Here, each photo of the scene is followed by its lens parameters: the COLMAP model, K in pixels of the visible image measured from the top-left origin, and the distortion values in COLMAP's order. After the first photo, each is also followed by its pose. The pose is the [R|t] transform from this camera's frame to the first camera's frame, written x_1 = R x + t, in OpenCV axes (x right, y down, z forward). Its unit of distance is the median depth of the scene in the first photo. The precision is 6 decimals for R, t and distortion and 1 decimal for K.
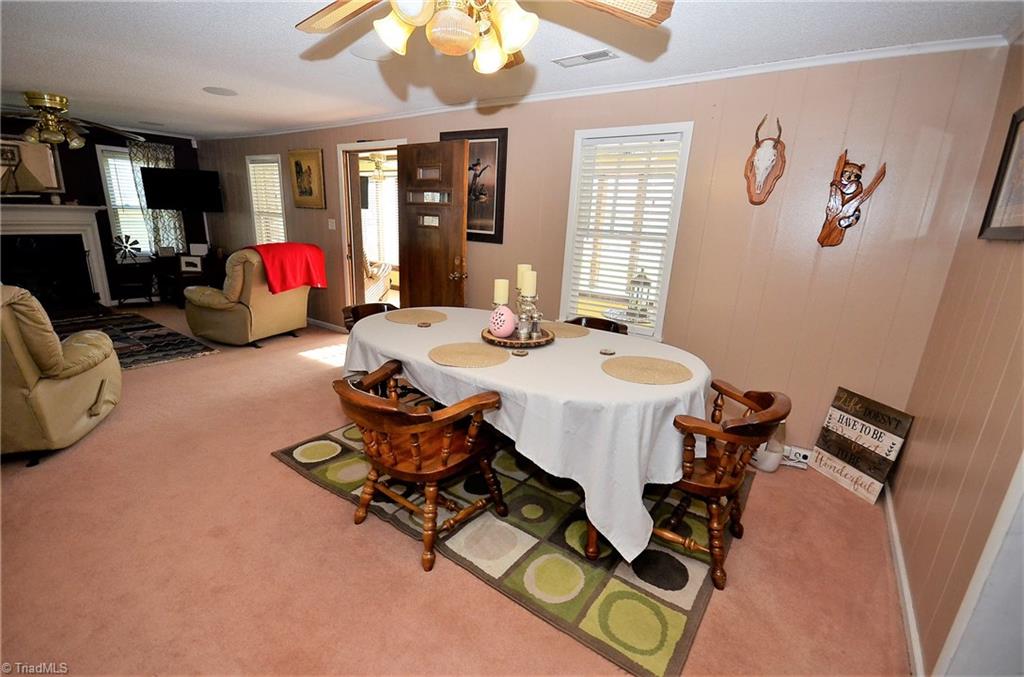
lens RADIAL K [[450.2, 0, 512.4], [0, 450.2, 346.2], [0, 0, 1]] dist [0.002414, -0.007088]
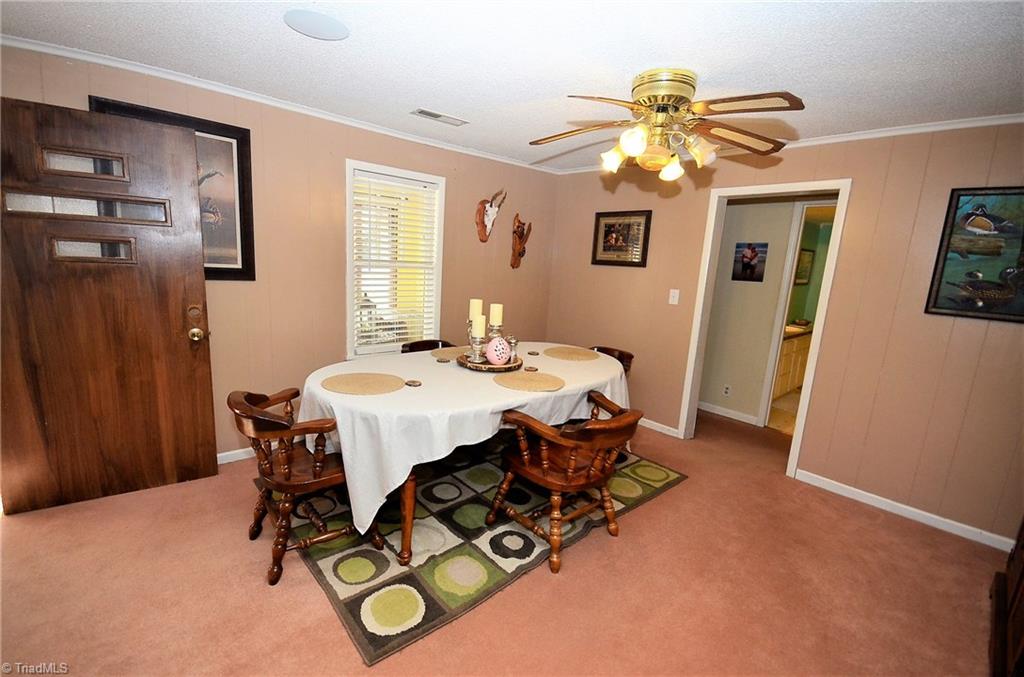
lens RADIAL K [[450.2, 0, 512.4], [0, 450.2, 346.2], [0, 0, 1]] dist [0.002414, -0.007088]
pose [[0.219781, -0.215979, 0.951341, -0.490955], [0.223858, 0.960328, 0.166304, -0.110341], [-0.949518, 0.176415, 0.259410, 0.305476]]
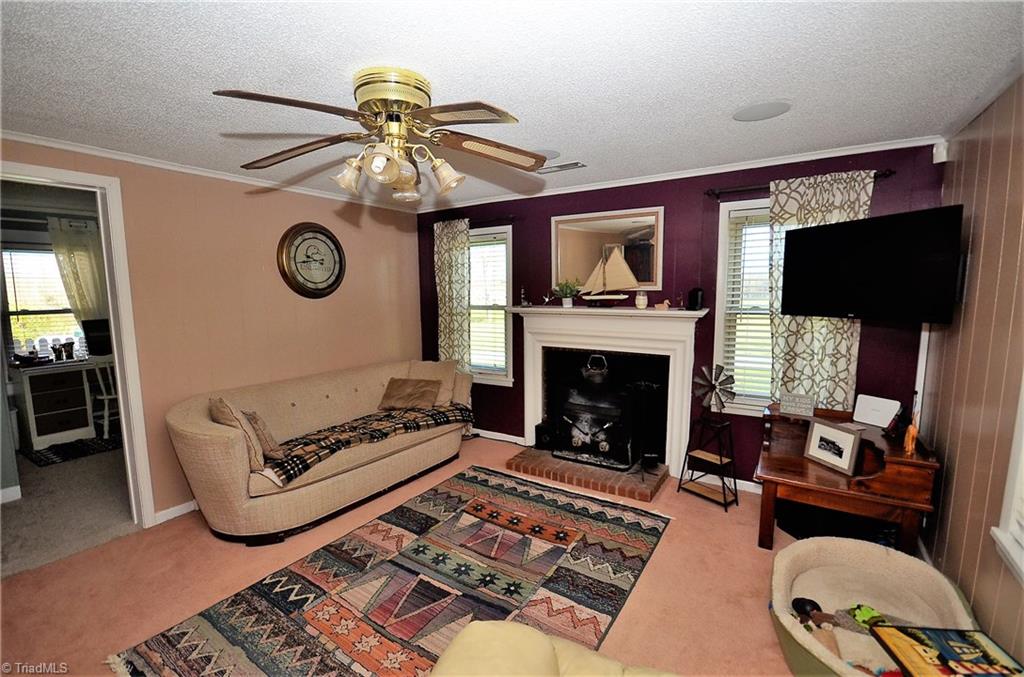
lens RADIAL K [[450.2, 0, 512.4], [0, 450.2, 346.2], [0, 0, 1]] dist [0.002414, -0.007088]
pose [[0.050845, 0.072987, -0.996036, -0.410362], [-0.272123, 0.960602, 0.056499, -0.263117], [0.960918, 0.268172, 0.068703, 0.830077]]
